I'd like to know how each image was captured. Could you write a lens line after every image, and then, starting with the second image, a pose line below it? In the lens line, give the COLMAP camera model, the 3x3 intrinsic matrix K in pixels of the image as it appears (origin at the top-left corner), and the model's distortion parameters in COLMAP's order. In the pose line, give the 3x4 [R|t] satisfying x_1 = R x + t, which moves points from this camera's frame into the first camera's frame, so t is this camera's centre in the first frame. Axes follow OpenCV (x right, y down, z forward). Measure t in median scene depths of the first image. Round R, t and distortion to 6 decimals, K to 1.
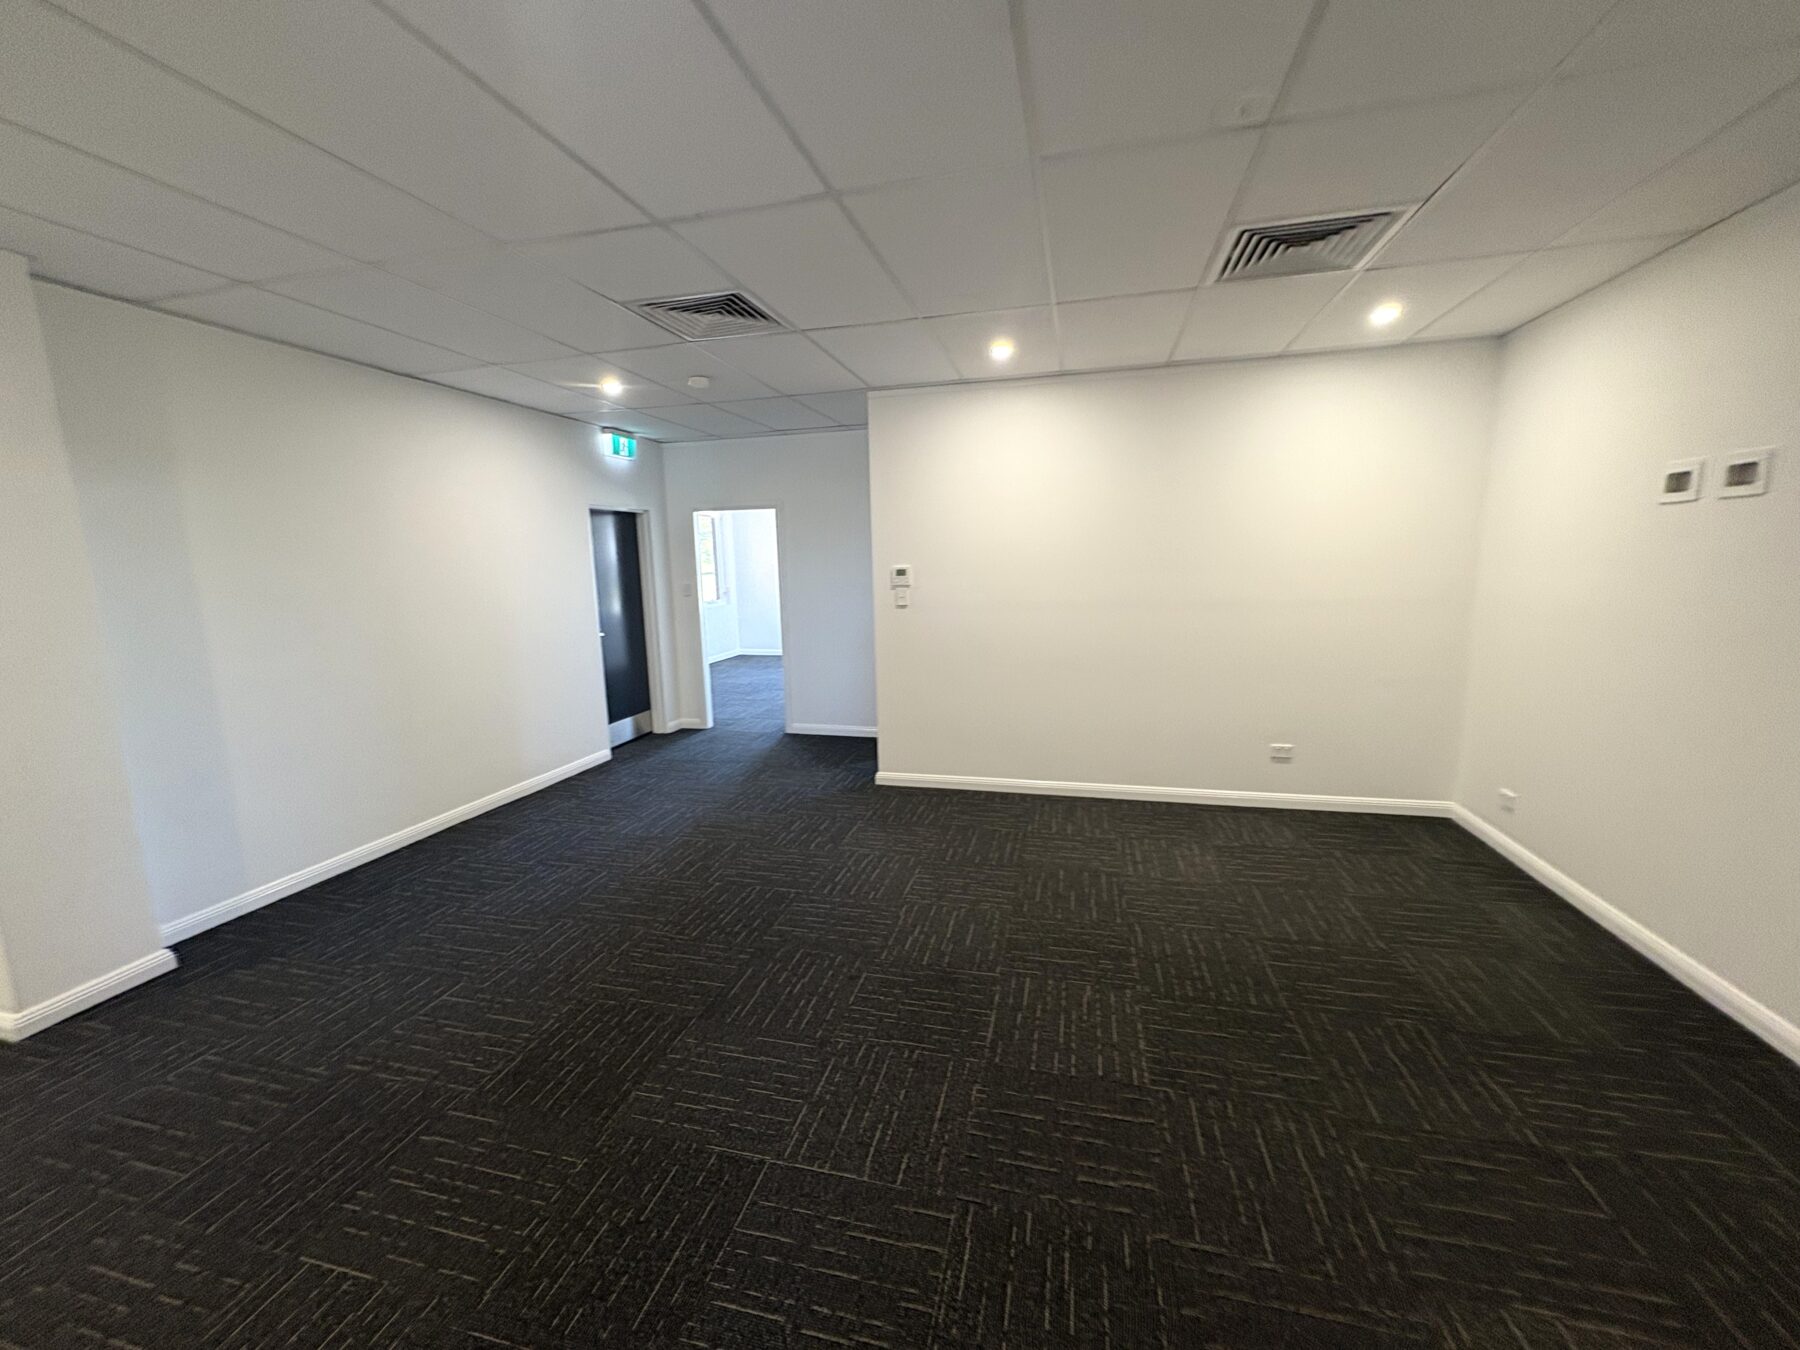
lens RADIAL K [[714.4, 0, 900.0], [0, 714.4, 675.0], [0, 0, 1]] dist [0.003580, -0.000919]
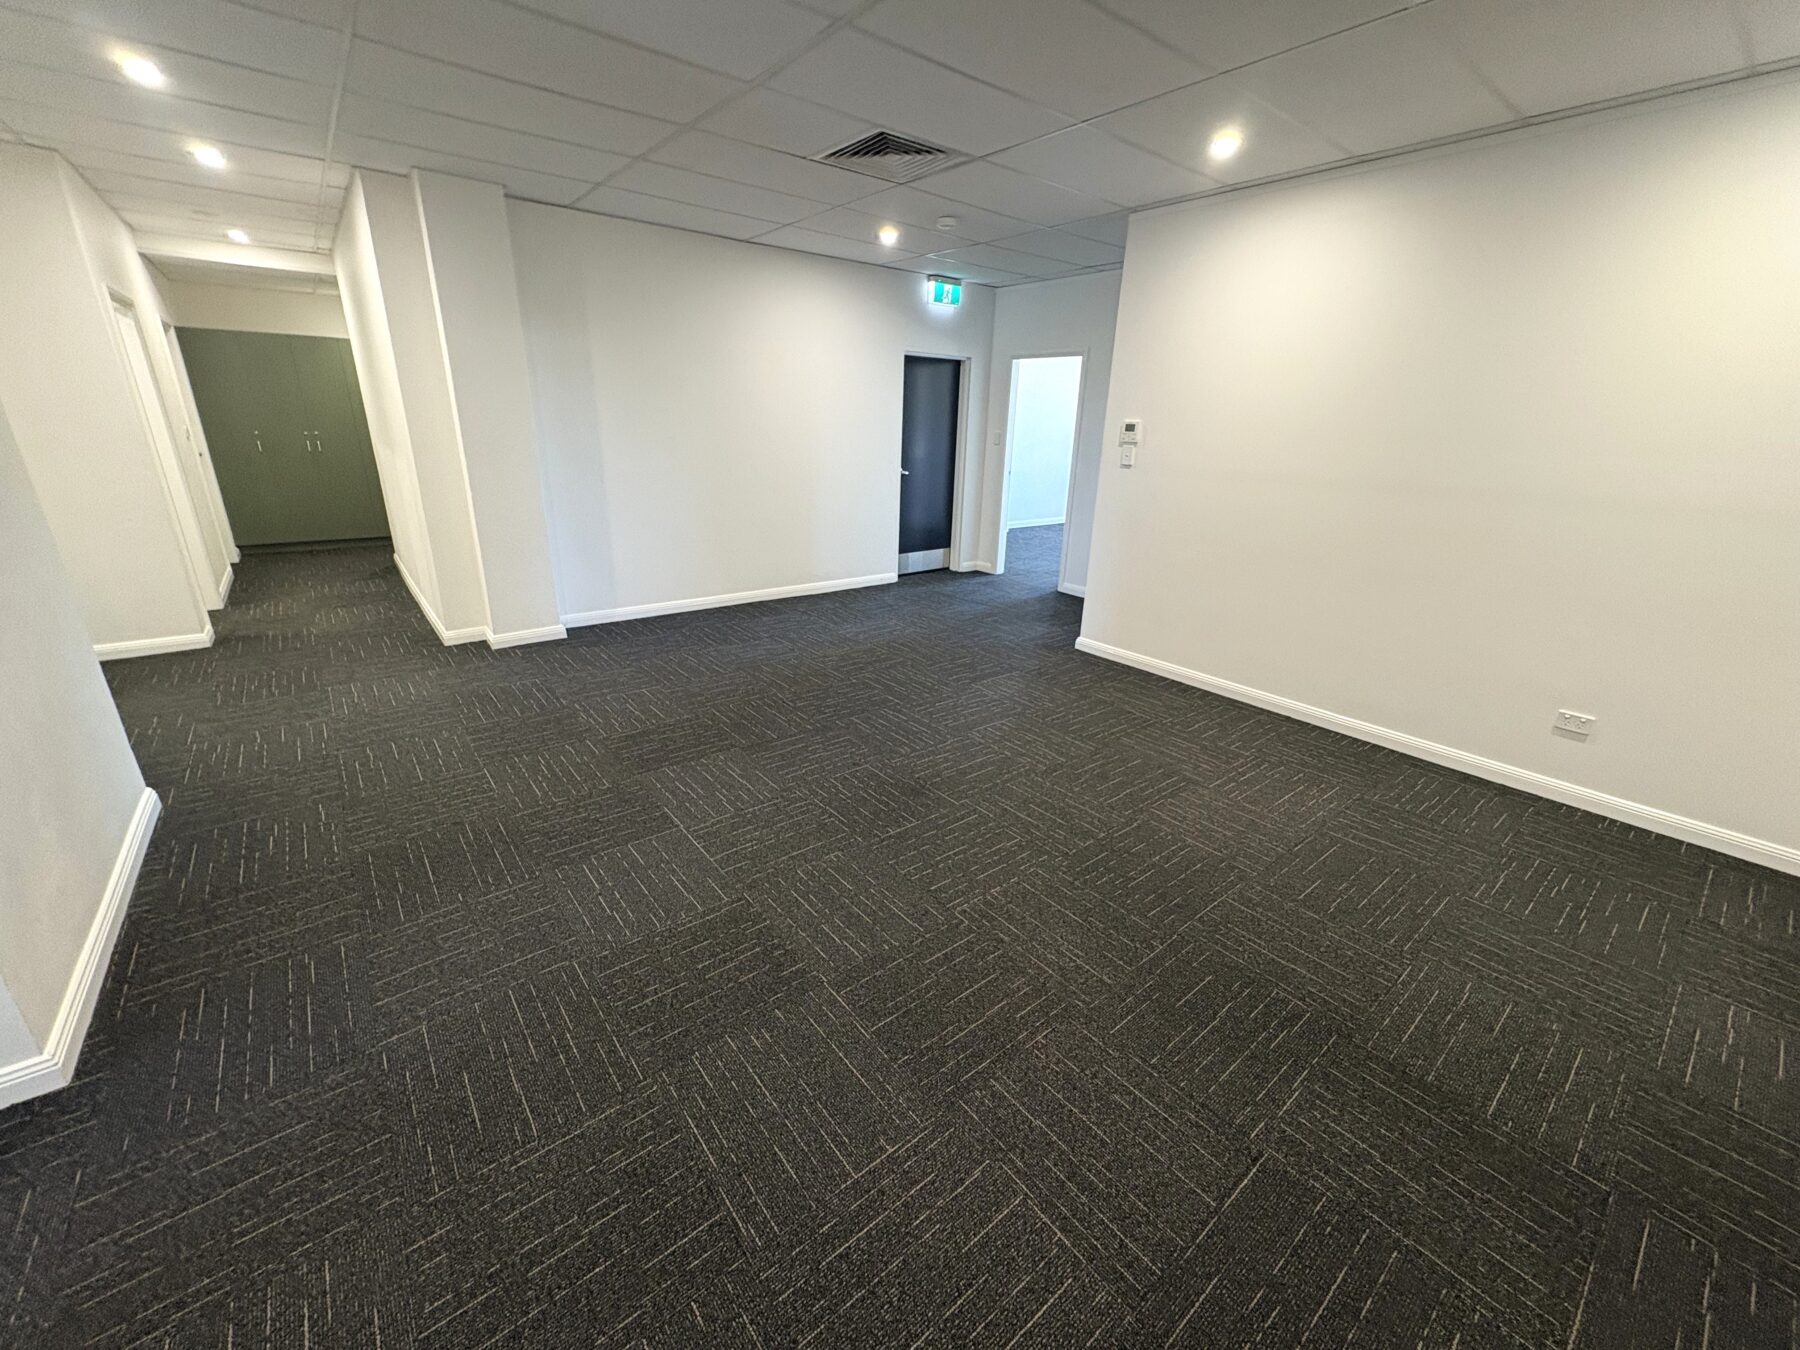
lens RADIAL K [[714.4, 0, 900.0], [0, 714.4, 675.0], [0, 0, 1]] dist [0.003580, -0.000919]
pose [[0.799275, 0.246596, -0.548042, 0.363842], [-0.142676, 0.963726, 0.225555, -0.001784], [0.583783, -0.102088, 0.805466, 0.053103]]
